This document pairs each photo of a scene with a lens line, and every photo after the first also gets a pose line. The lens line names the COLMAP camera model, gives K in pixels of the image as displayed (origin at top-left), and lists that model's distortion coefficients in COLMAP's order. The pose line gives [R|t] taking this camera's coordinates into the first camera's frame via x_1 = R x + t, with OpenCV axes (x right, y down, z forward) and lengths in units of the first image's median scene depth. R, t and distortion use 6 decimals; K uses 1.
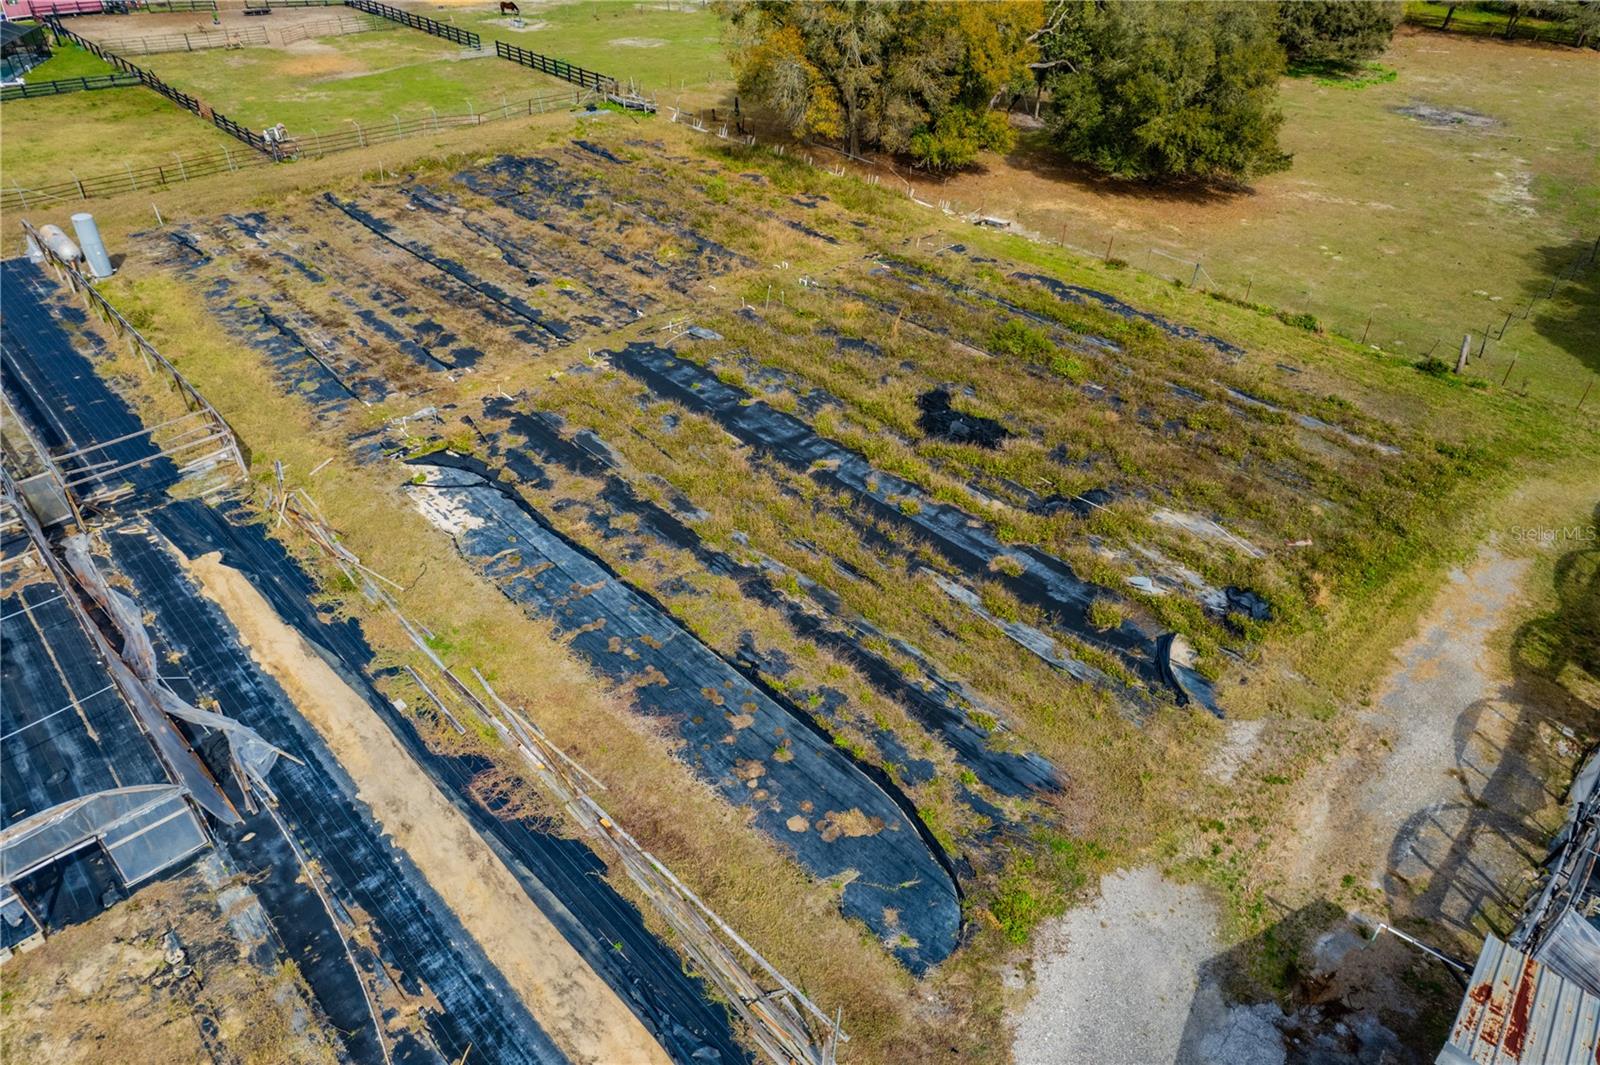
lens RADIAL K [[1026.8, 0, 793.7], [0, 1026.8, 535.2], [0, 0, 1]] dist [-0.078178, 0.073145]
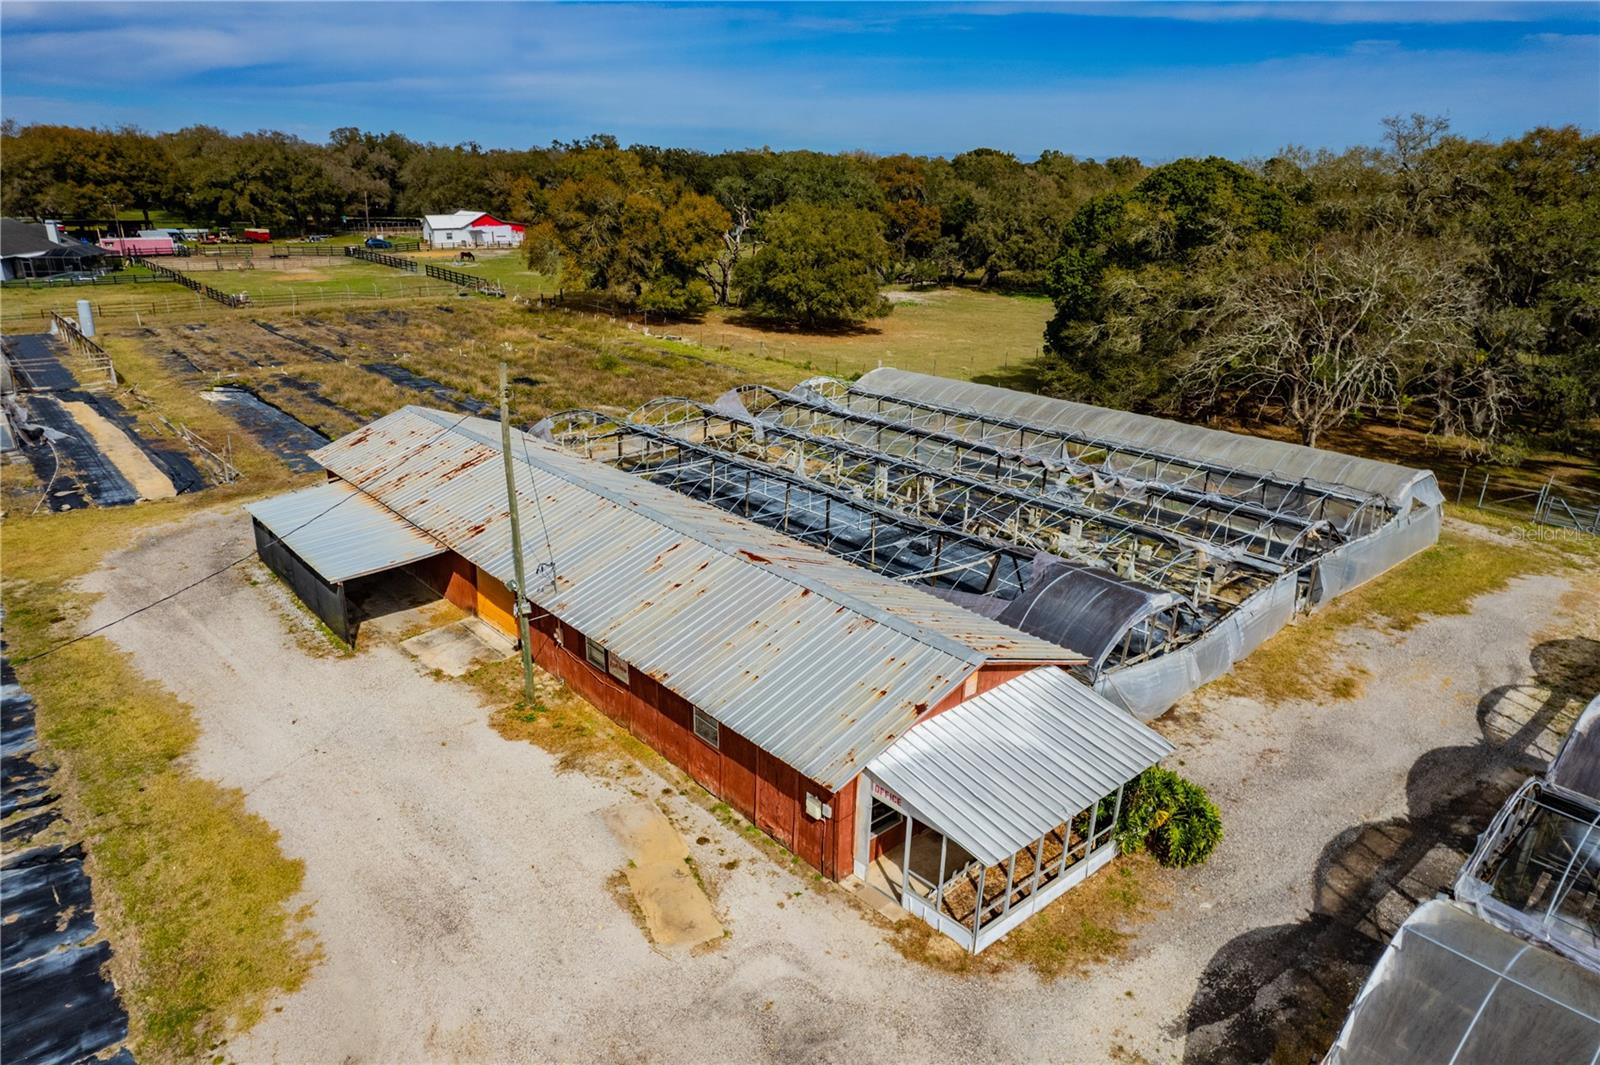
lens RADIAL K [[1023.4, 0, 790.4], [0, 1023.4, 536.0], [0, 0, 1]] dist [-0.074627, 0.070287]
pose [[0.998603, 0.027004, -0.045428, 1.083584], [-0.038749, 0.958656, -0.281918, 0.948480], [0.035937, 0.283285, 0.958362, -0.868910]]
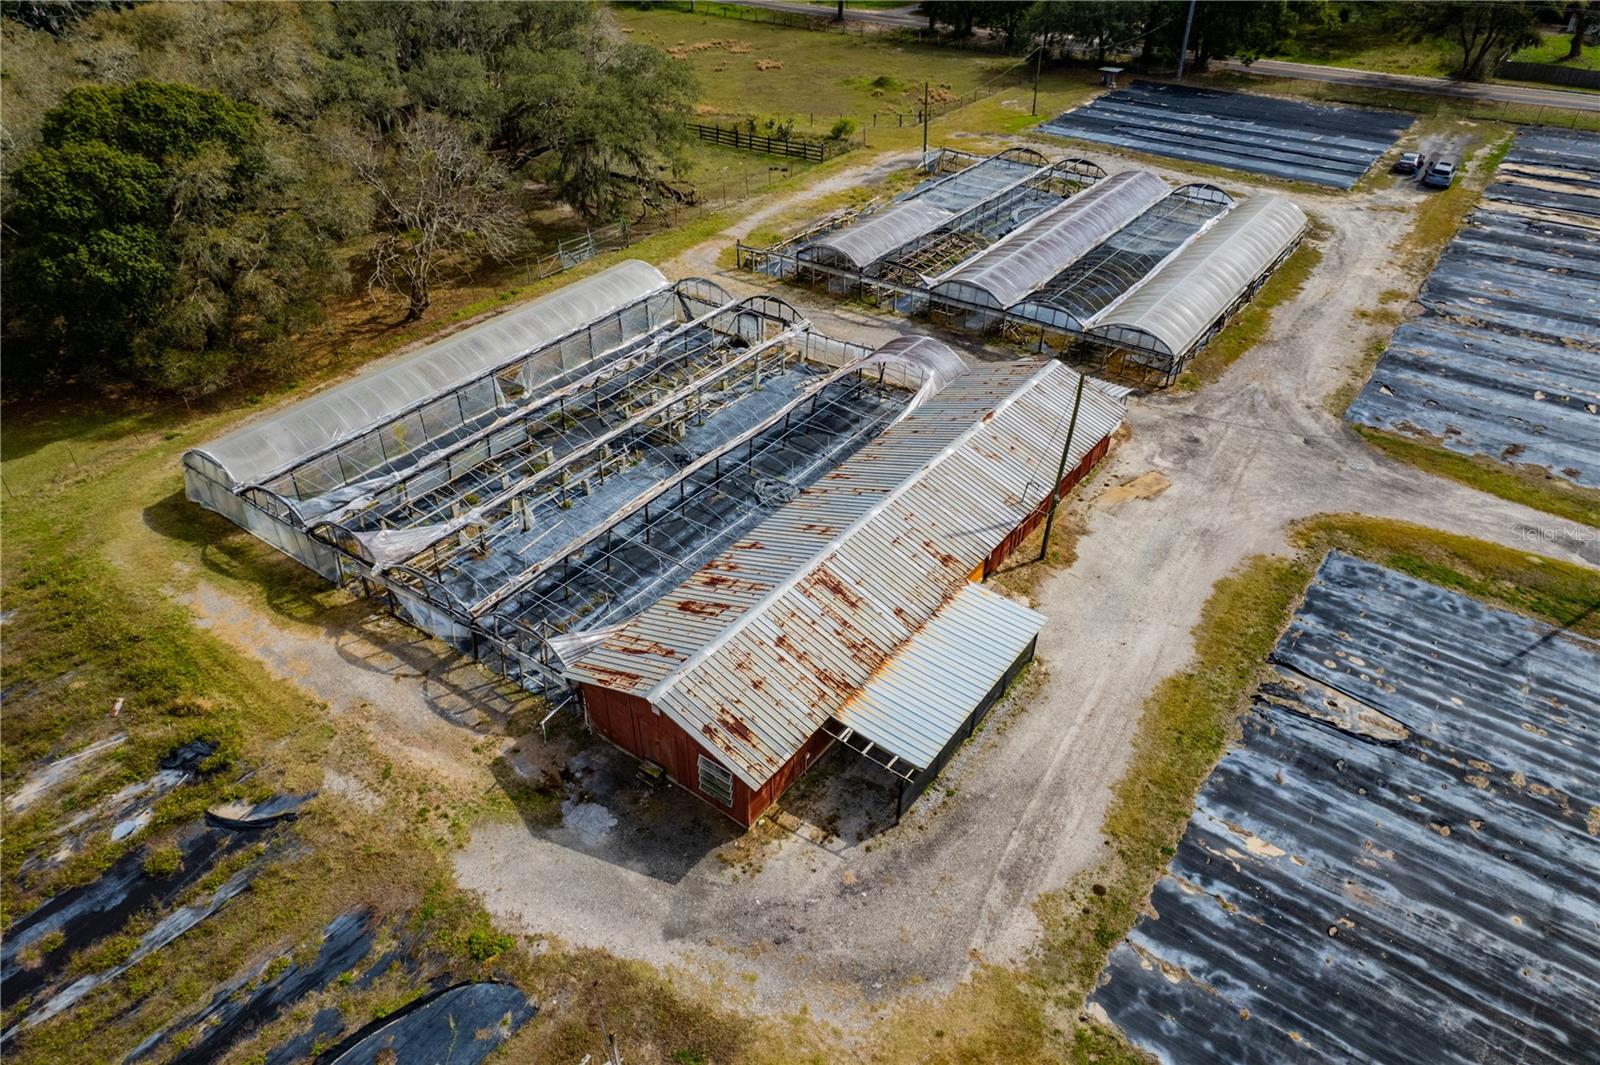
lens RADIAL K [[1026.8, 0, 793.7], [0, 1026.8, 535.2], [0, 0, 1]] dist [-0.078178, 0.073145]
pose [[-0.166805, -0.580254, 0.797170, -0.508743], [0.566745, 0.605165, 0.559085, -0.396631], [-0.806831, 0.545051, 0.227912, 0.078221]]
